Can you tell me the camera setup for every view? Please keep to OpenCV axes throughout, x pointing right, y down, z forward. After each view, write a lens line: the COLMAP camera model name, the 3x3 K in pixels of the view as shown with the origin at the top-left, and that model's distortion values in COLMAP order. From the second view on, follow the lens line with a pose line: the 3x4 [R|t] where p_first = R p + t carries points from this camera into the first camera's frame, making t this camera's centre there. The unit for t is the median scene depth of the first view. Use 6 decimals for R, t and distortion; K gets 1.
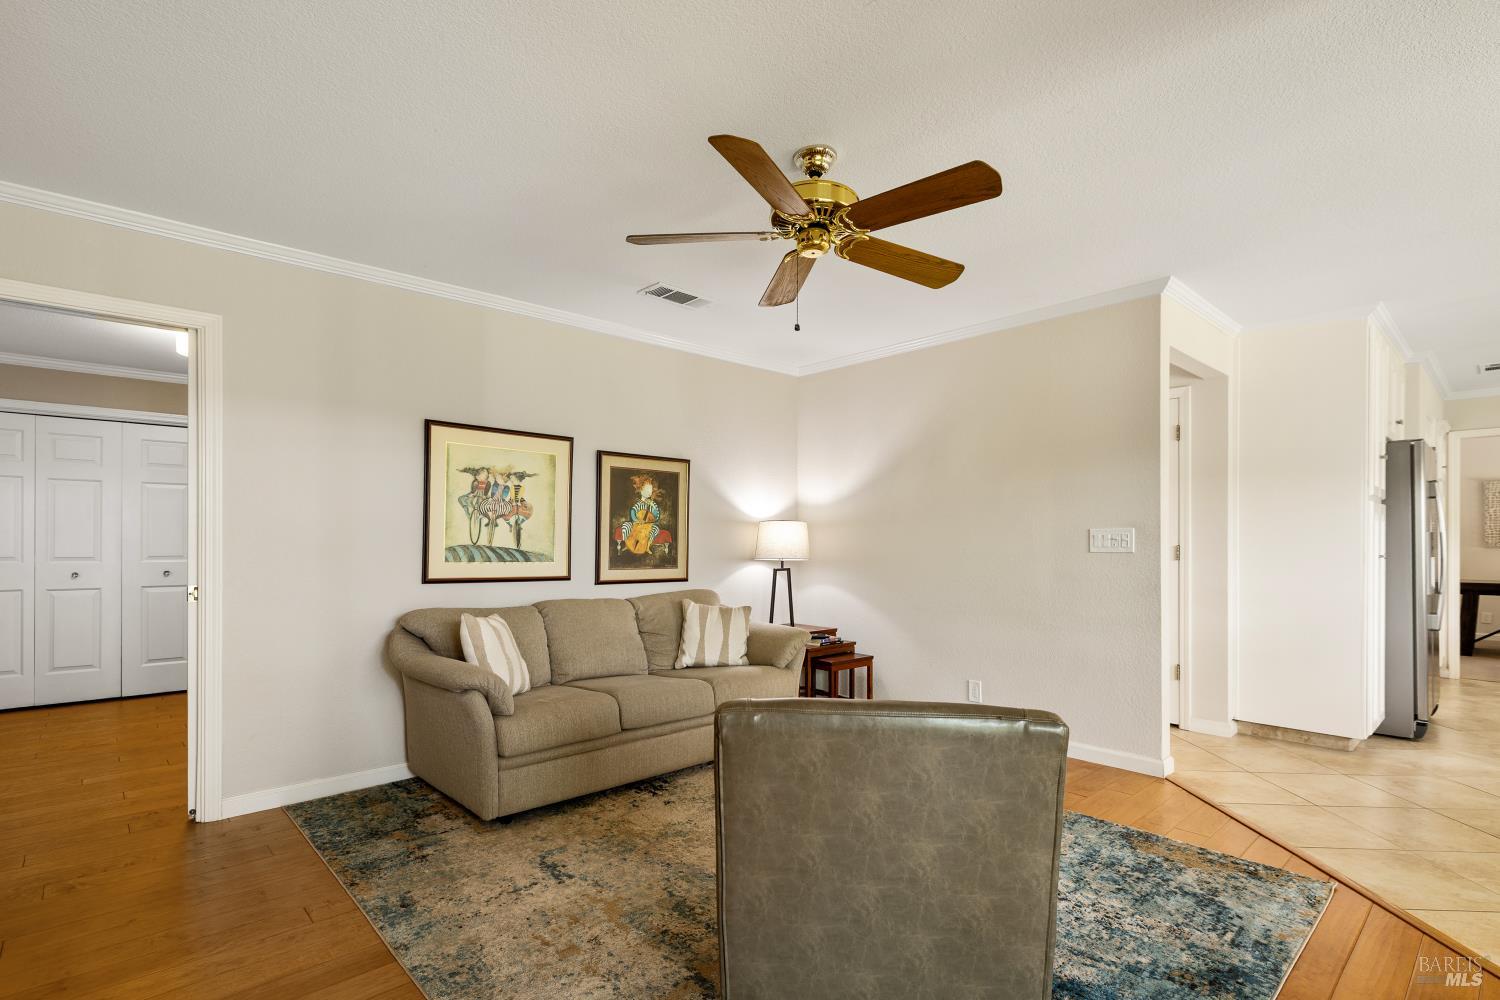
lens RADIAL K [[706.4, 0, 751.8], [0, 706.4, 544.2], [0, 0, 1]] dist [0.005178, -0.002162]
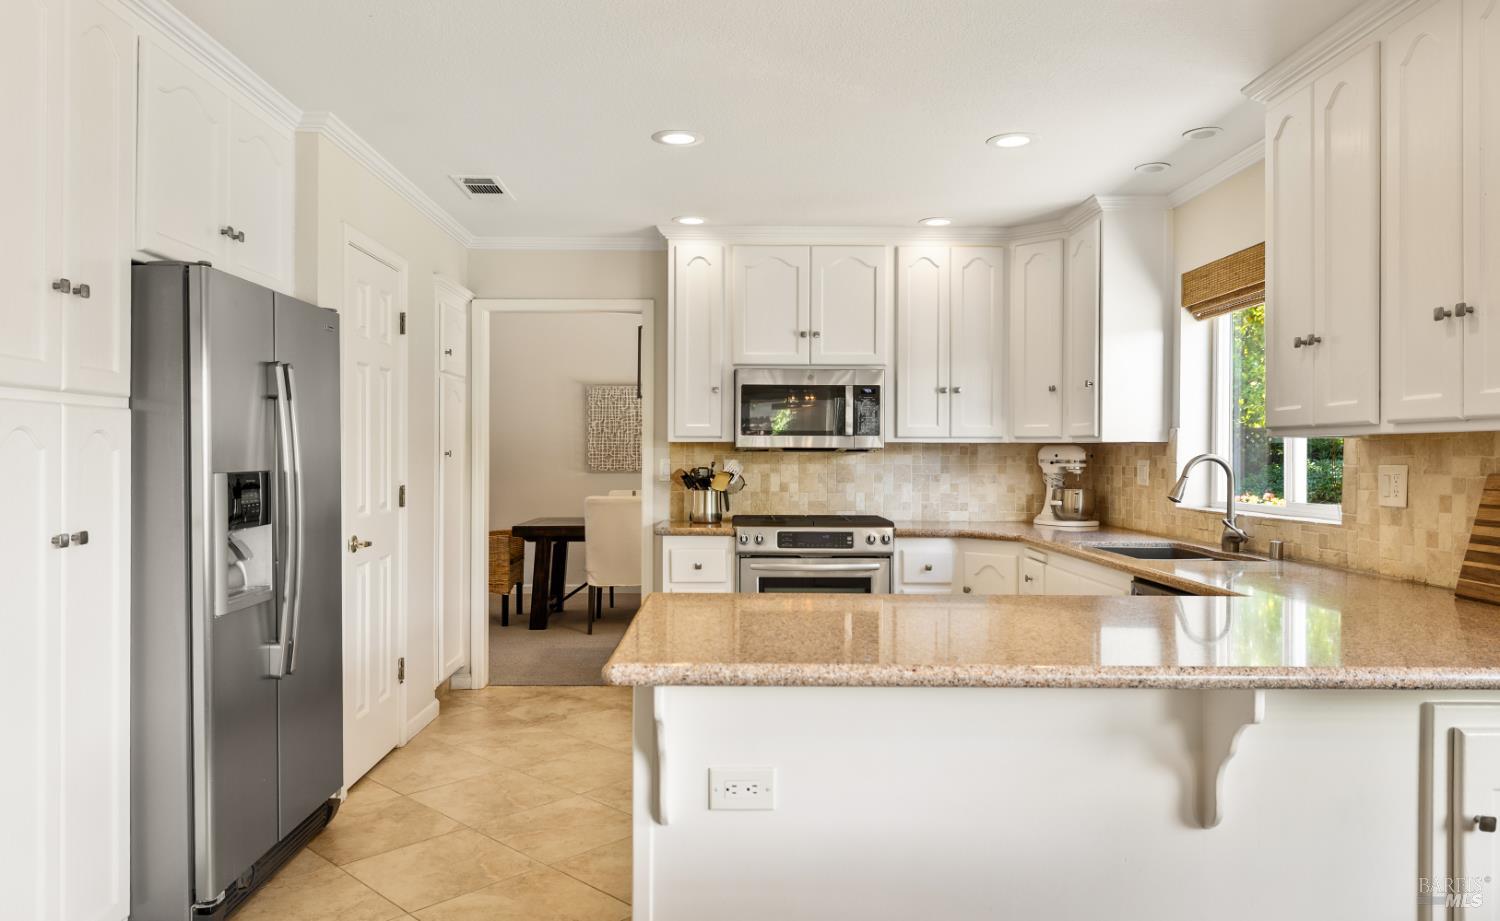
lens RADIAL K [[1017.1, 0, 746.0], [0, 1017.1, 456.7], [0, 0, 1]] dist [0.017602, -0.013040]
pose [[0.654822, -0.004178, 0.755771, 0.743456], [0.005383, 0.999985, 0.000864, -0.026125], [-0.755764, 0.003503, 0.654835, 0.345566]]
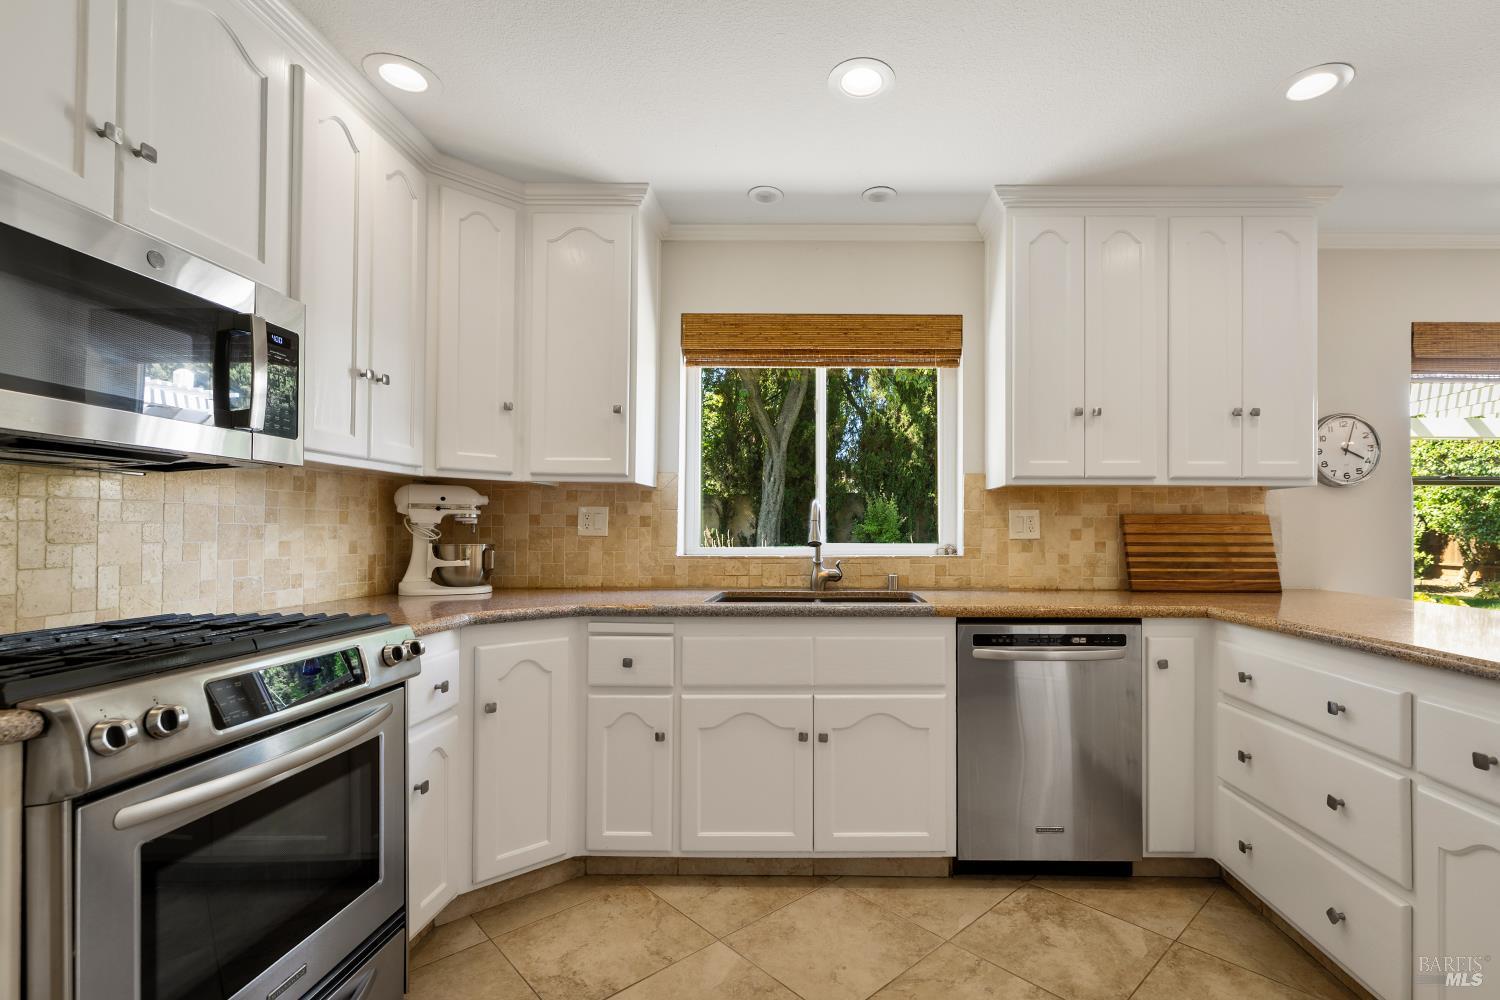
lens RADIAL K [[661.3, 0, 824.3], [0, 661.3, 532.3], [0, 0, 1]] dist [-0.002396, 0.002793]
pose [[-0.743496, -0.009020, 0.668680, 1.357345], [-0.002140, 0.999936, 0.011109, 0.001429], [-0.668737, 0.006829, -0.743467, 1.185508]]
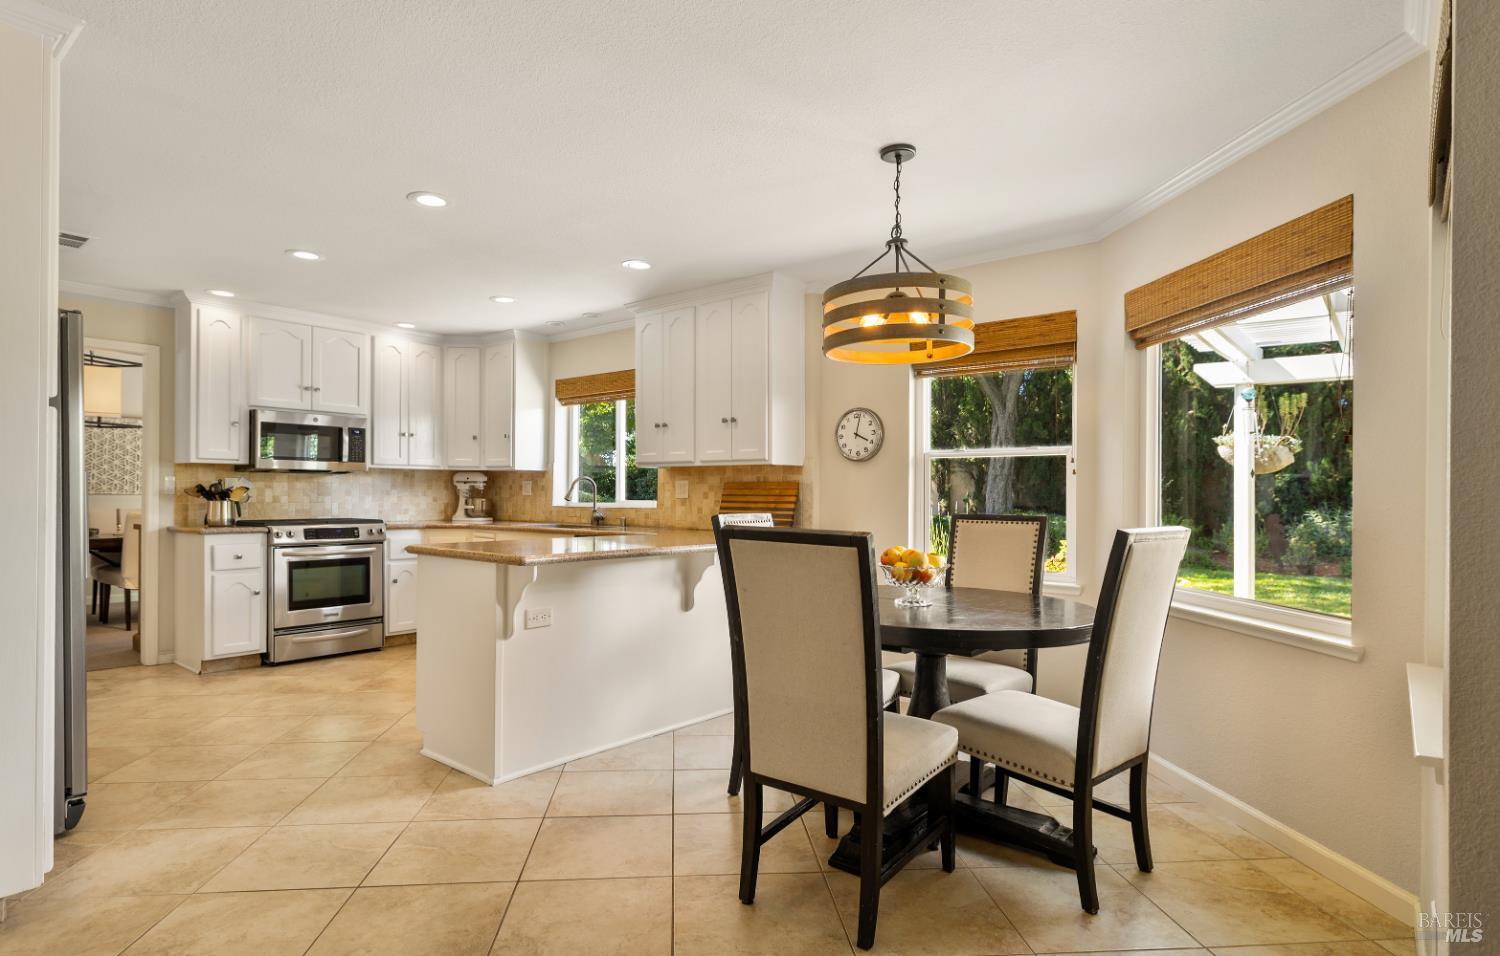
lens RADIAL K [[782.1, 0, 745.4], [0, 782.1, 496.7], [0, 0, 1]] dist [0.015437, 0.000416]
pose [[-0.148821, -0.009947, 0.988814, 0.241459], [0.000240, 0.999949, 0.010095, -0.000470], [-0.988864, 0.001739, -0.148811, 0.586970]]
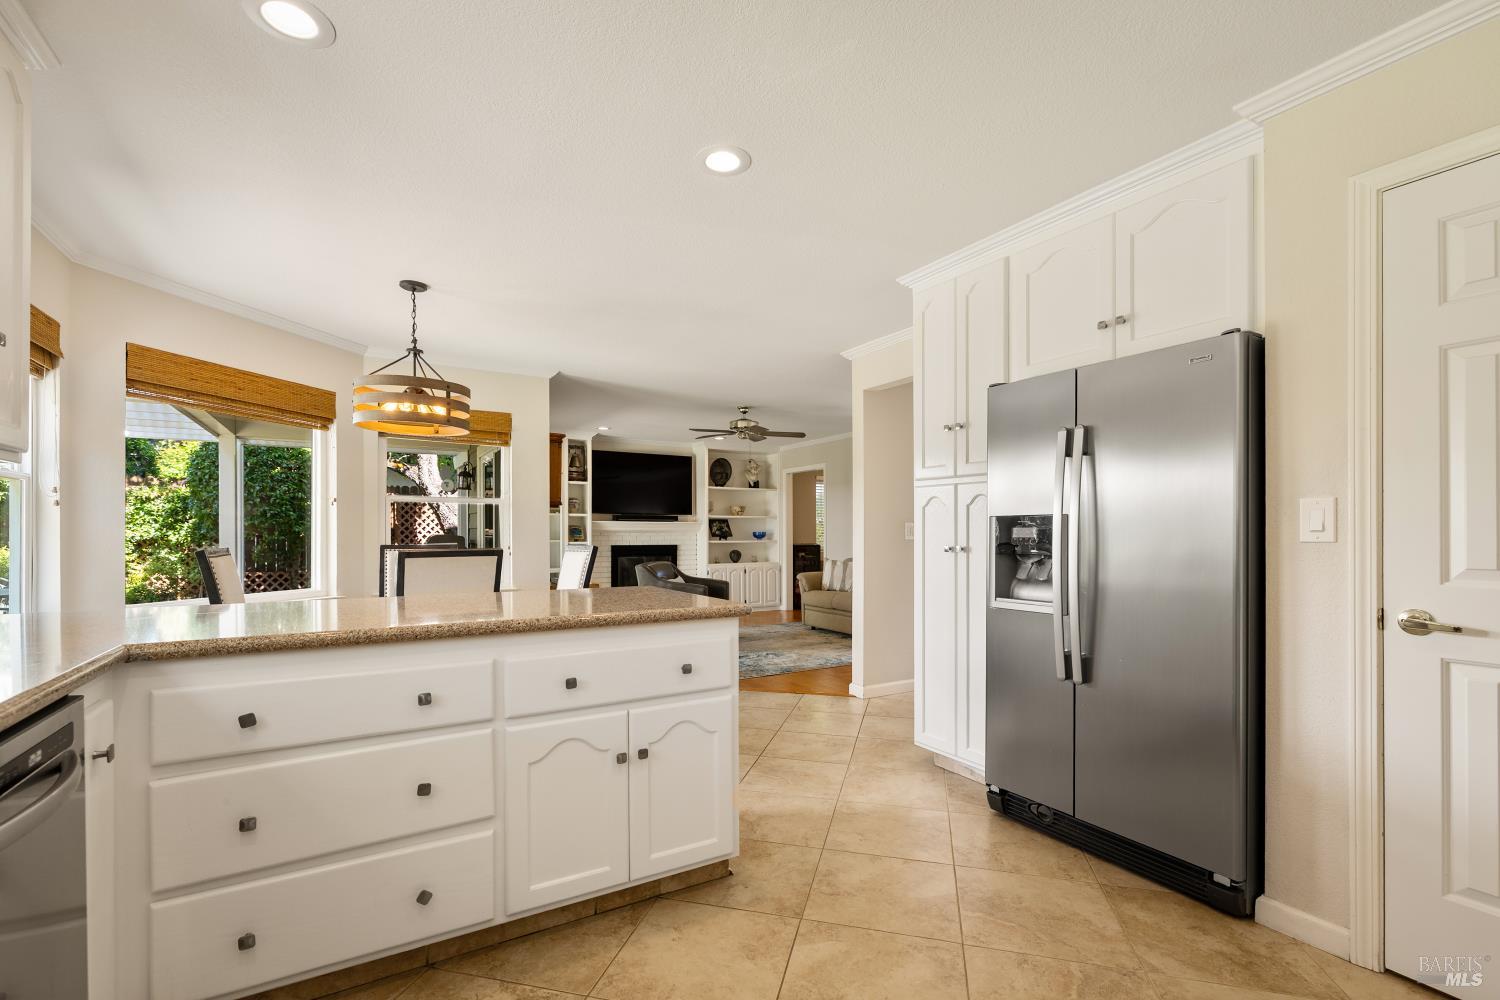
lens RADIAL K [[661.3, 0, 740.3], [0, 661.3, 539.4], [0, 0, 1]] dist [-0.002396, 0.002793]
pose [[-0.204275, 0.006236, -0.978894, 1.775241], [-0.009784, 0.999917, 0.008412, 0.006241], [0.978865, 0.011296, -0.204197, 0.952184]]
